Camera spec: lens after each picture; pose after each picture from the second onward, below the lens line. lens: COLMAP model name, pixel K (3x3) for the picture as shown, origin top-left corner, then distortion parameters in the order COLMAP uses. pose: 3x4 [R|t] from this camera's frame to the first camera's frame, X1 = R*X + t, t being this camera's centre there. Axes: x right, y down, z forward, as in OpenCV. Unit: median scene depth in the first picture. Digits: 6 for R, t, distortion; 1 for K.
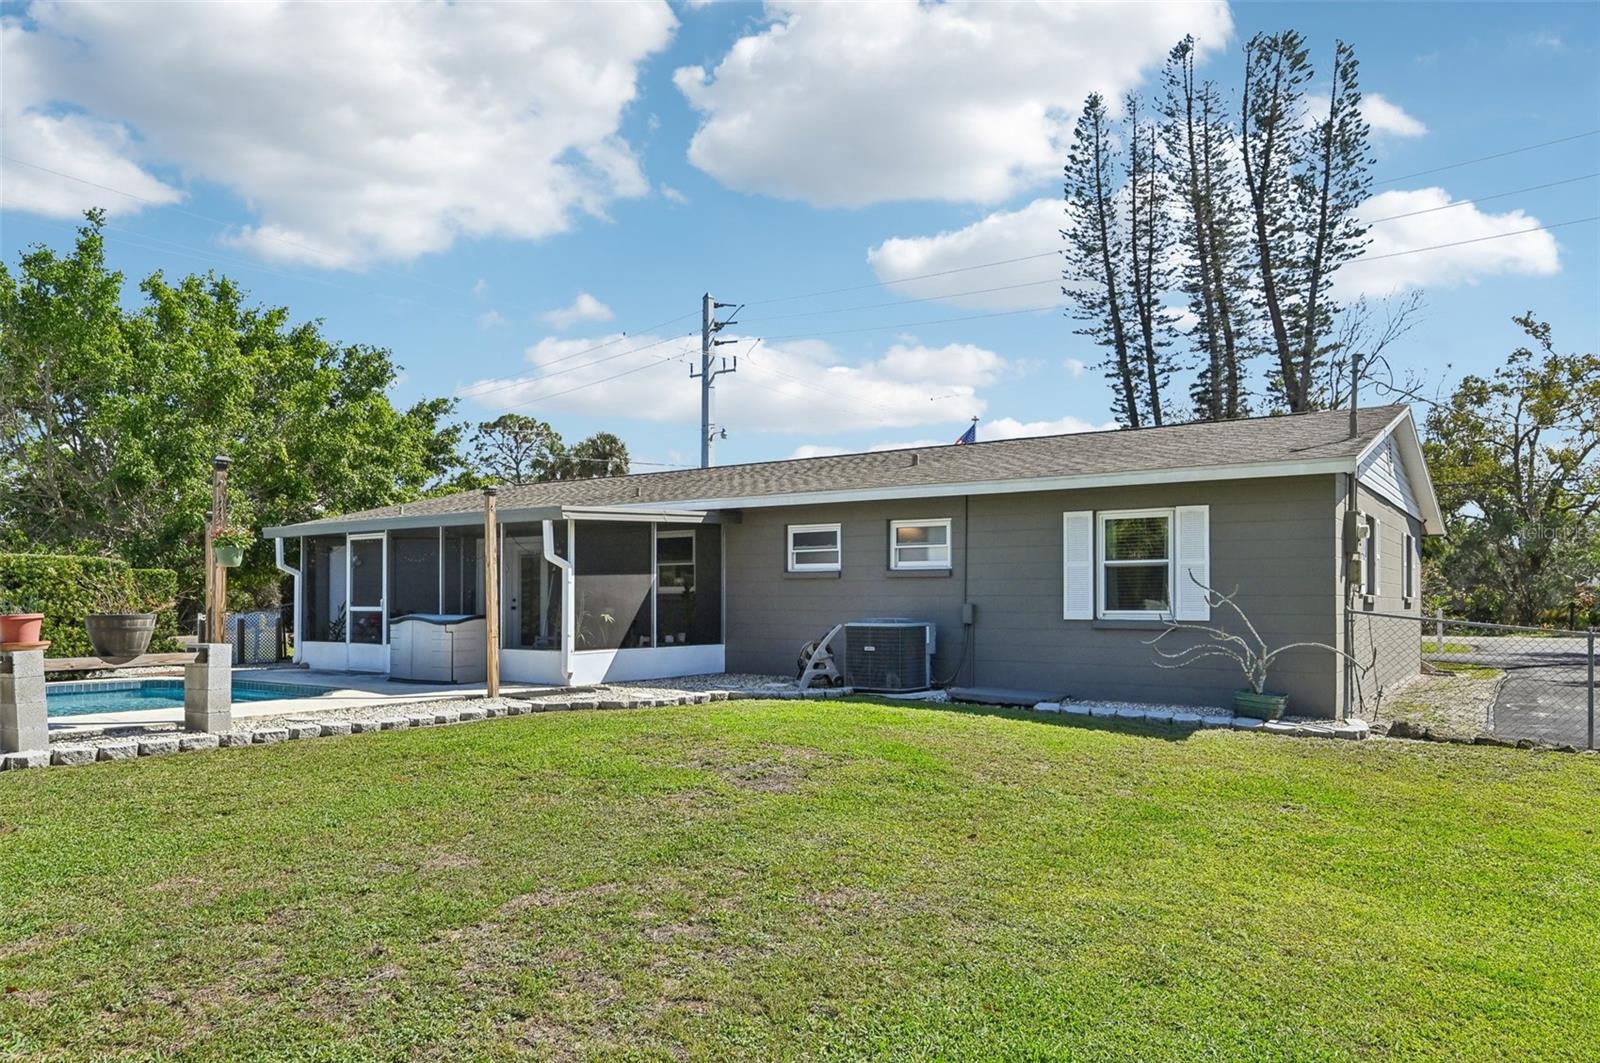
lens RADIAL K [[1072.6, 0, 800.3], [0, 1072.6, 583.9], [0, 0, 1]] dist [-0.021324, -0.001430]
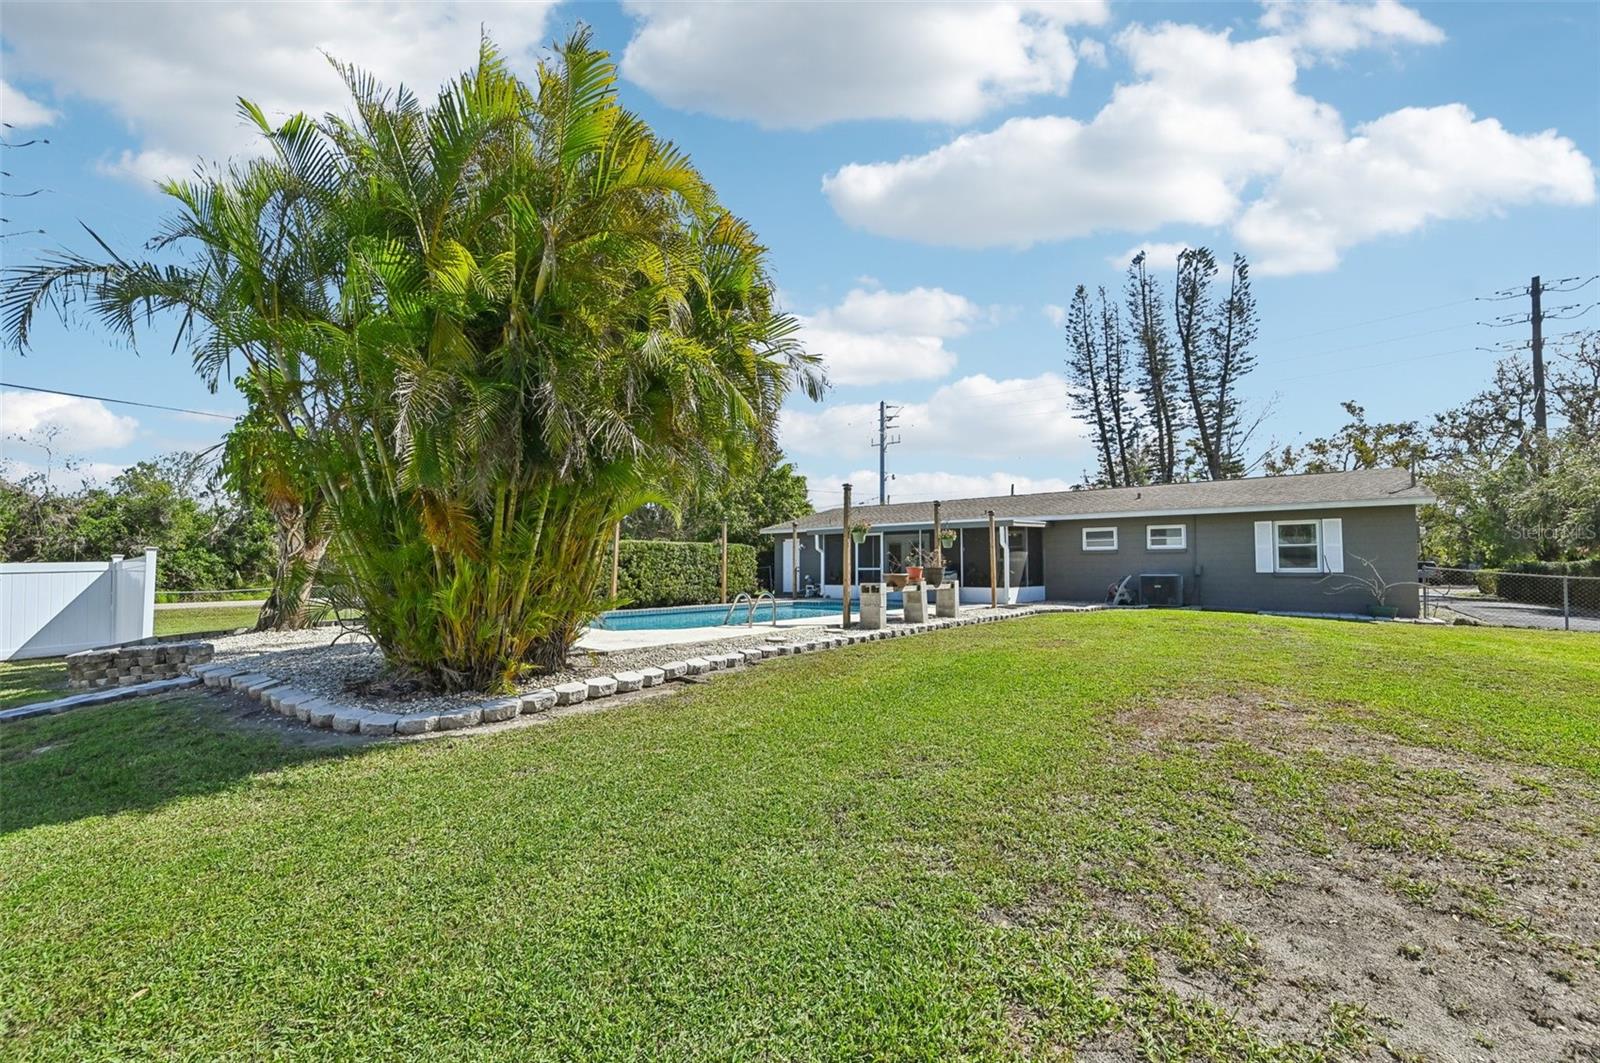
lens RADIAL K [[634.8, 0, 800.0], [0, 634.8, 531.5], [0, 0, 1]] dist [0.001628, 0.000018]
pose [[0.998371, -0.004298, -0.056900, -0.155247], [0.001767, 0.999009, -0.044467, 0.001706], [0.057035, 0.044294, 0.997389, -0.081747]]
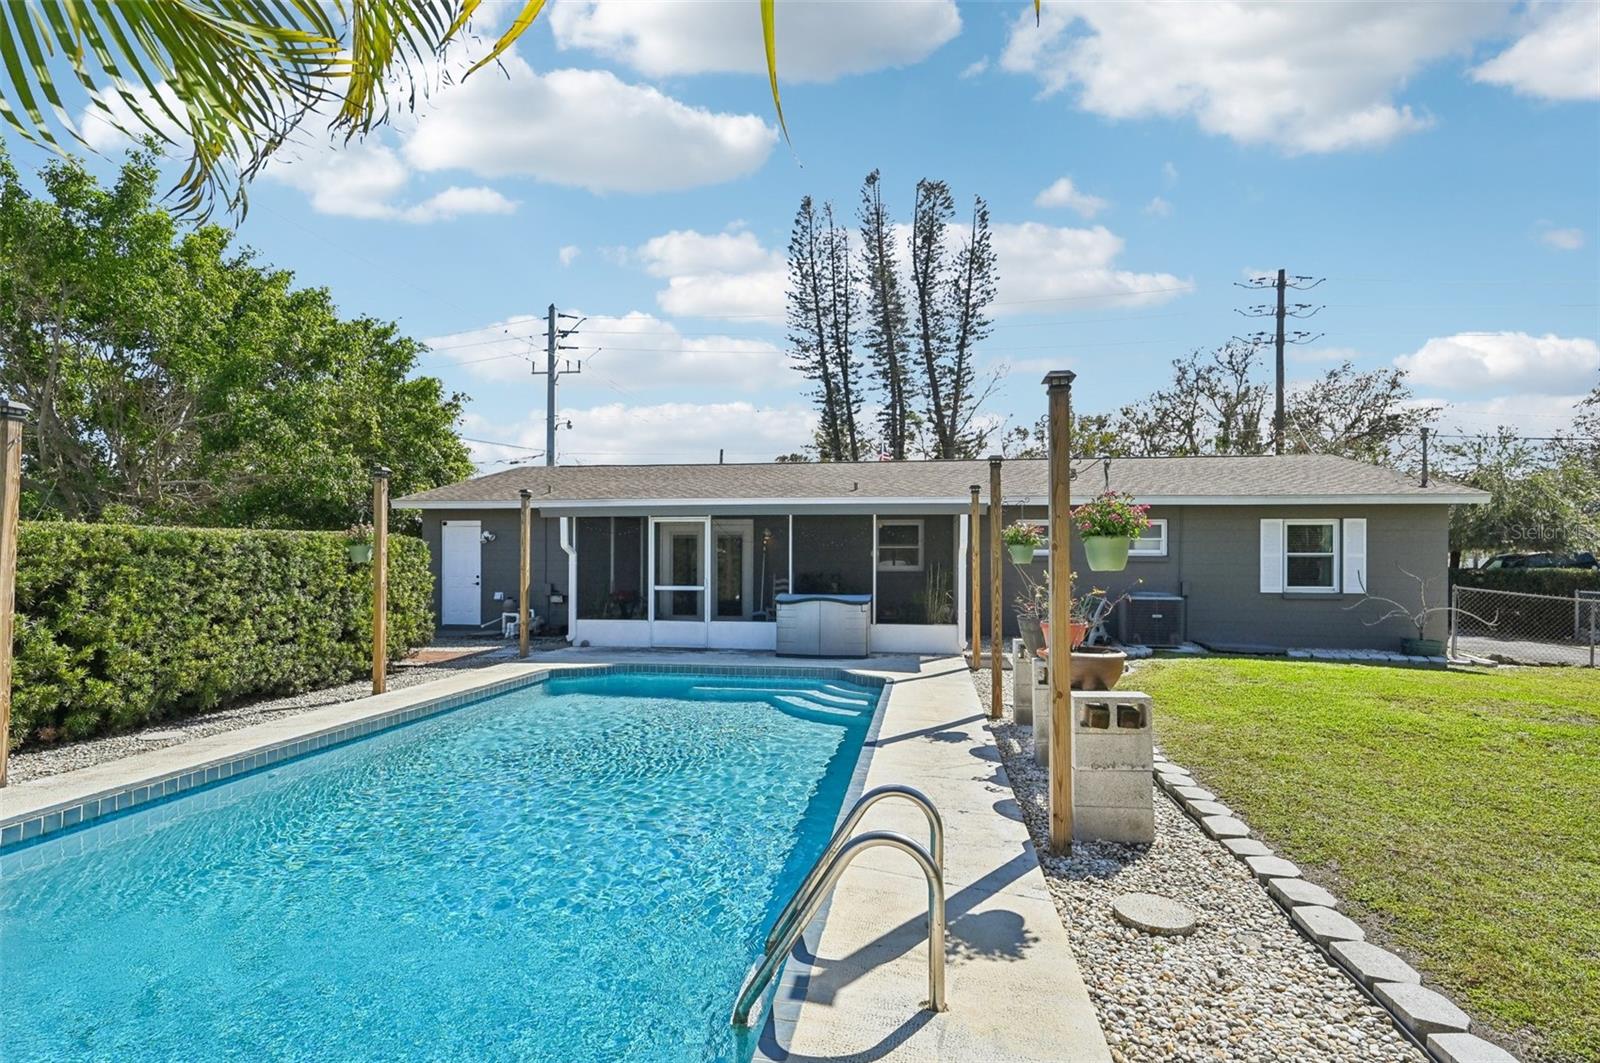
lens RADIAL K [[799.3, 0, 797.8], [0, 799.3, 549.7], [0, 0, 1]] dist [-0.000533, 0.000359]
pose [[0.897431, 0.006633, 0.441106, -0.214289], [-0.009849, 0.999939, 0.005002, -0.006502], [-0.441046, -0.008834, 0.897441, 0.079239]]
